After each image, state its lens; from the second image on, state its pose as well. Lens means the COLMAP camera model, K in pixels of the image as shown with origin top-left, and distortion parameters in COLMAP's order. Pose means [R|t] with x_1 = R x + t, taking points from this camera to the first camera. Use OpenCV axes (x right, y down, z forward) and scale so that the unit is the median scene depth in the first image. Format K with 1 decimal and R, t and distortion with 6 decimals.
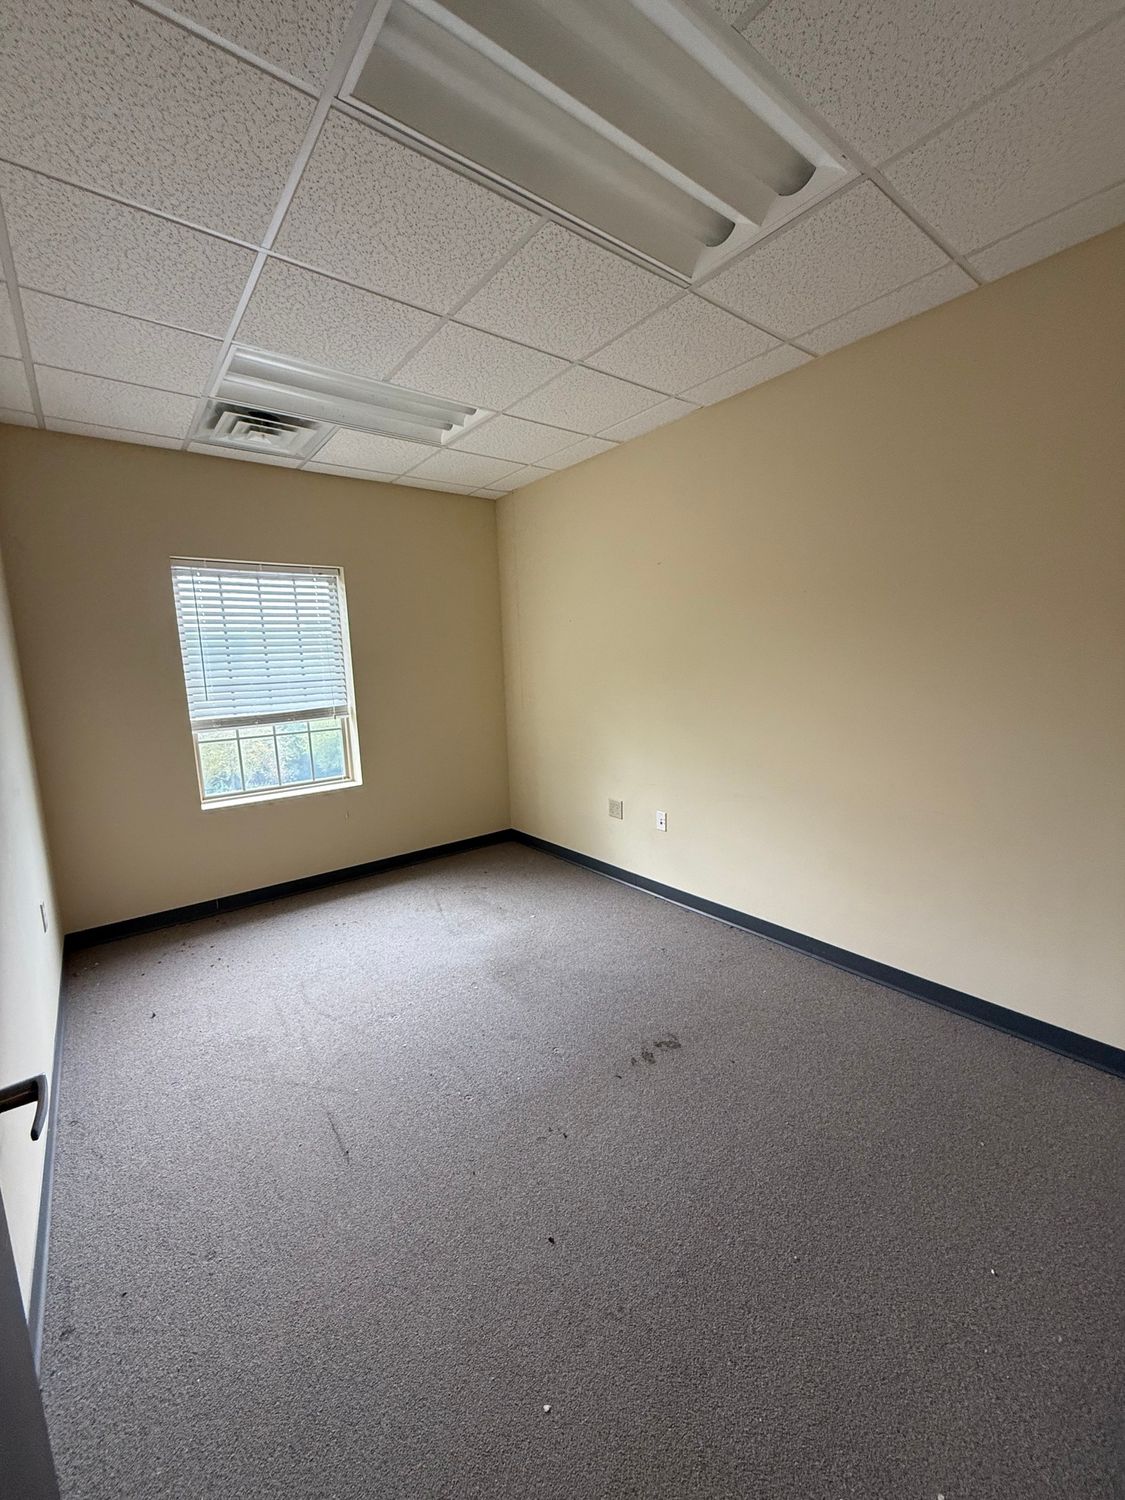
lens RADIAL K [[596.3, 0, 577.5], [0, 596.3, 757.9], [0, 0, 1]] dist [0.003104, 0.000190]
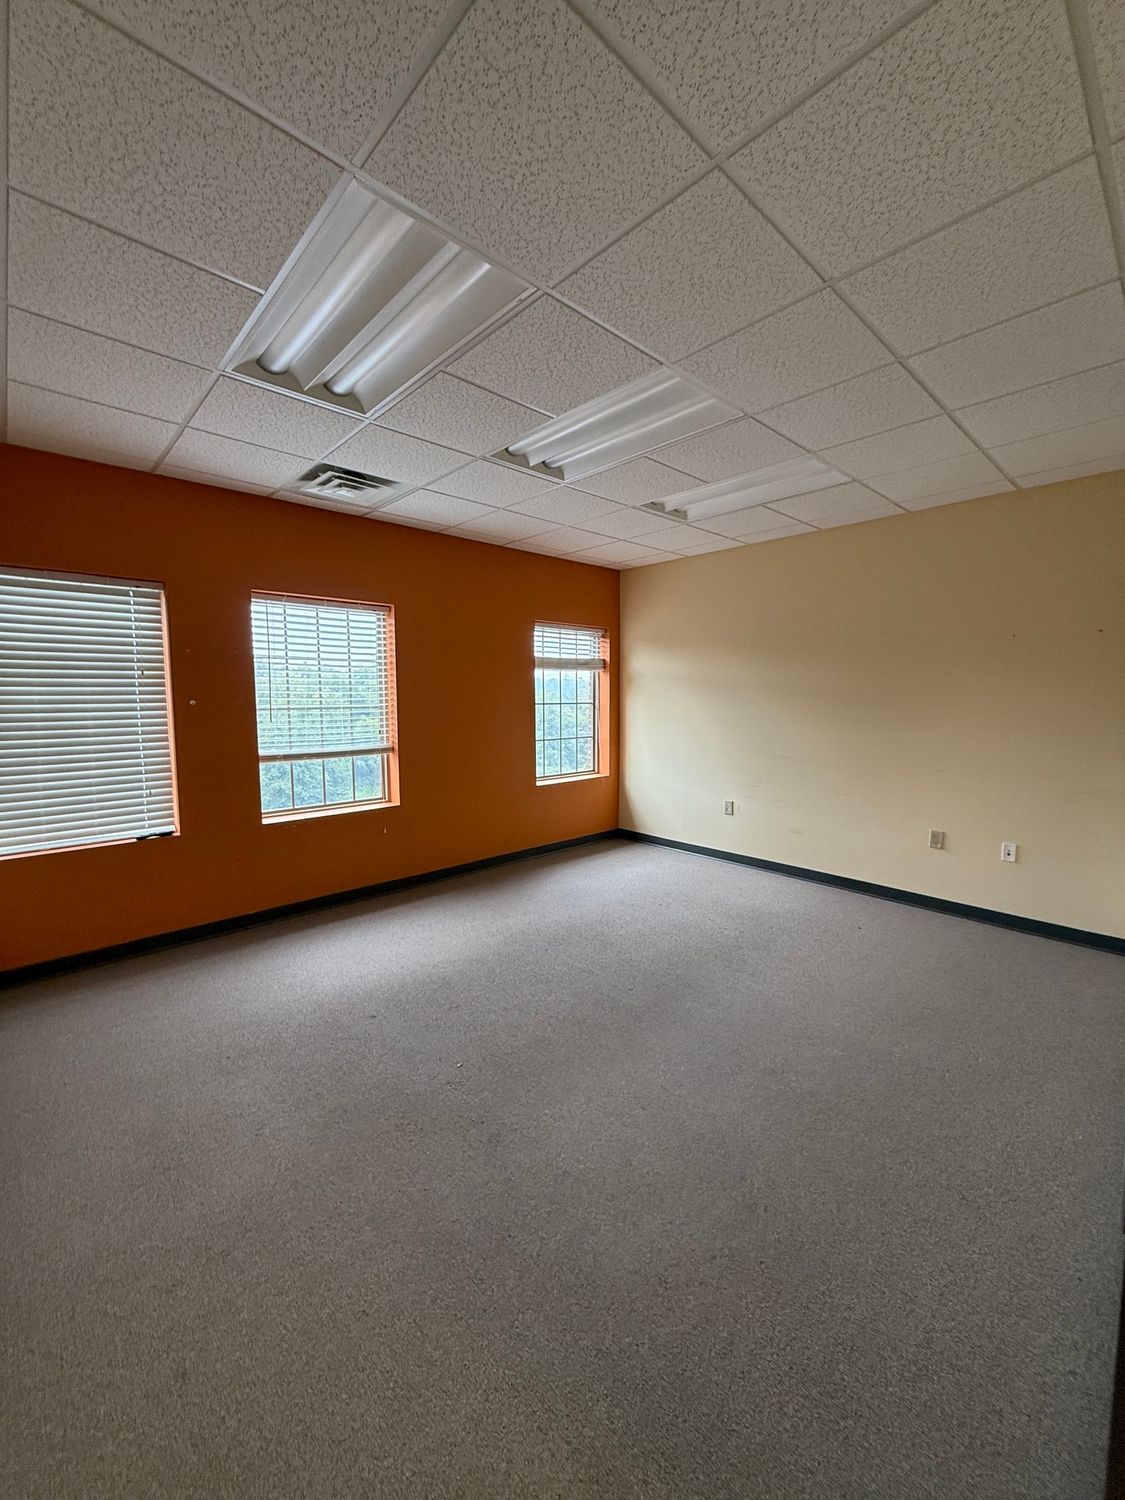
lens RADIAL K [[596.3, 0, 580.3], [0, 596.3, 773.6], [0, 0, 1]] dist [0.003104, 0.000190]
pose [[0.995335, 0.018288, 0.094735, -0.163697], [-0.014892, 0.999225, -0.036438, 0.026861], [-0.095328, 0.034857, 0.994835, -0.128019]]
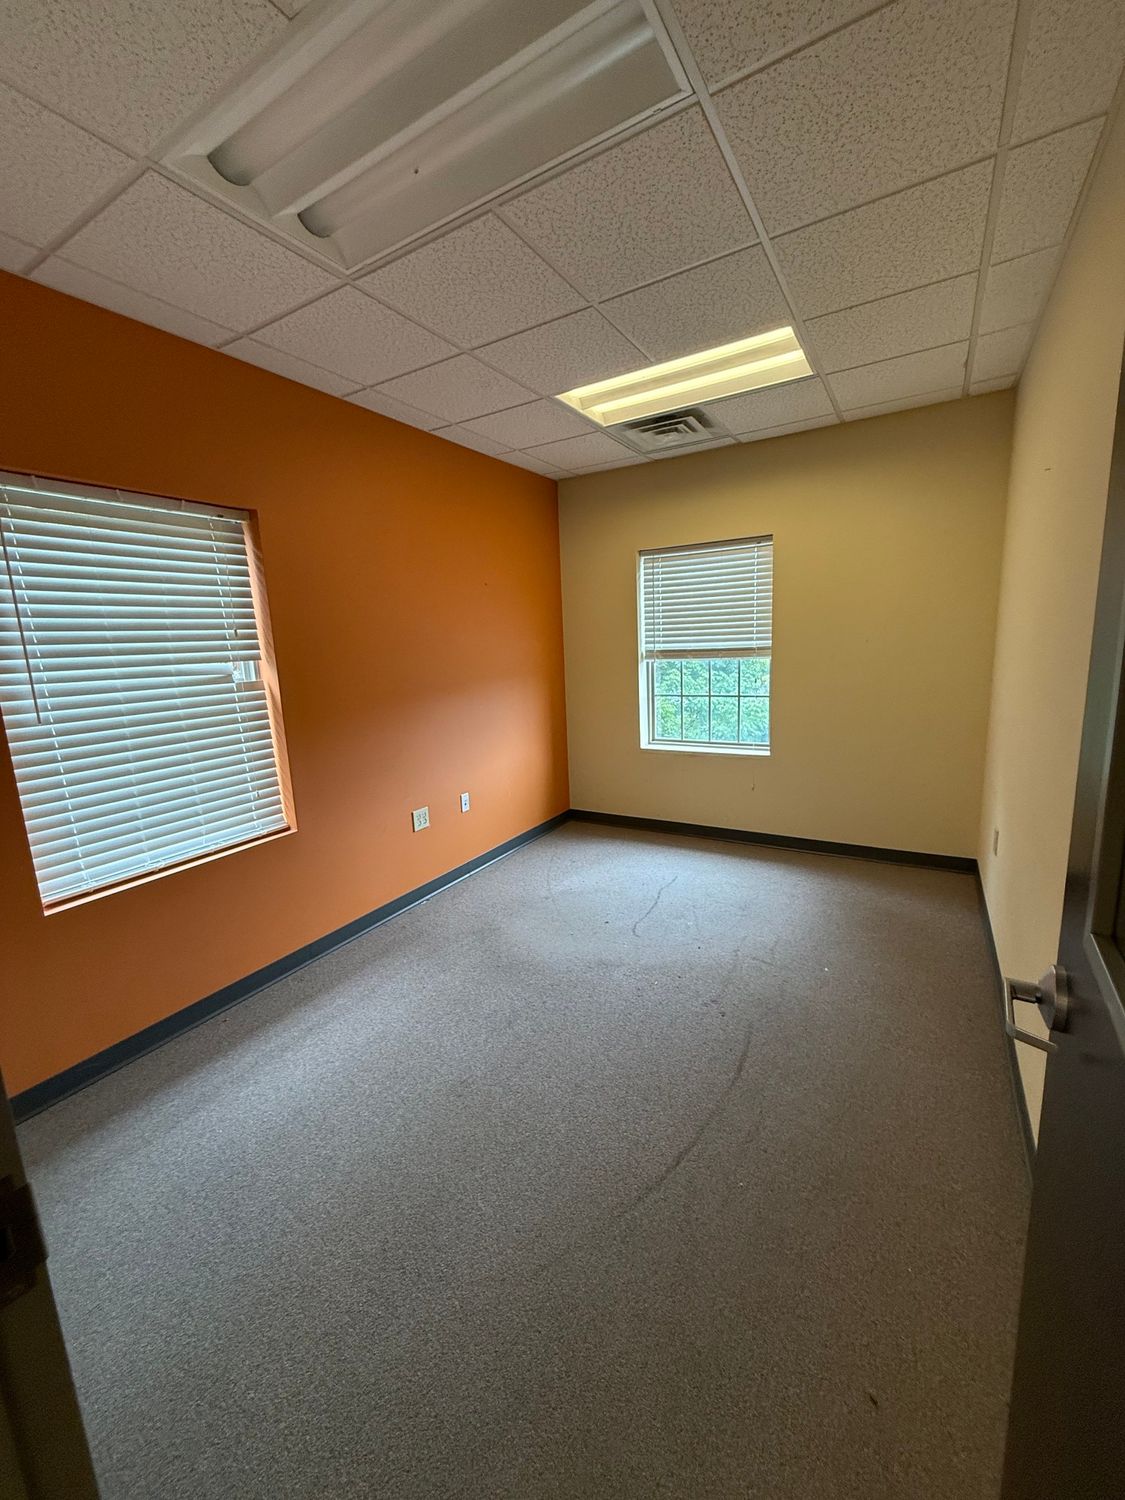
lens RADIAL K [[596.3, 0, 568.4], [0, 596.3, 753.2], [0, 0, 1]] dist [0.003104, 0.000190]
pose [[0.344254, 0.191440, -0.919152, 0.500695], [-0.126580, 0.979517, 0.156604, -0.081595], [0.930305, 0.062435, 0.361435, 0.382298]]
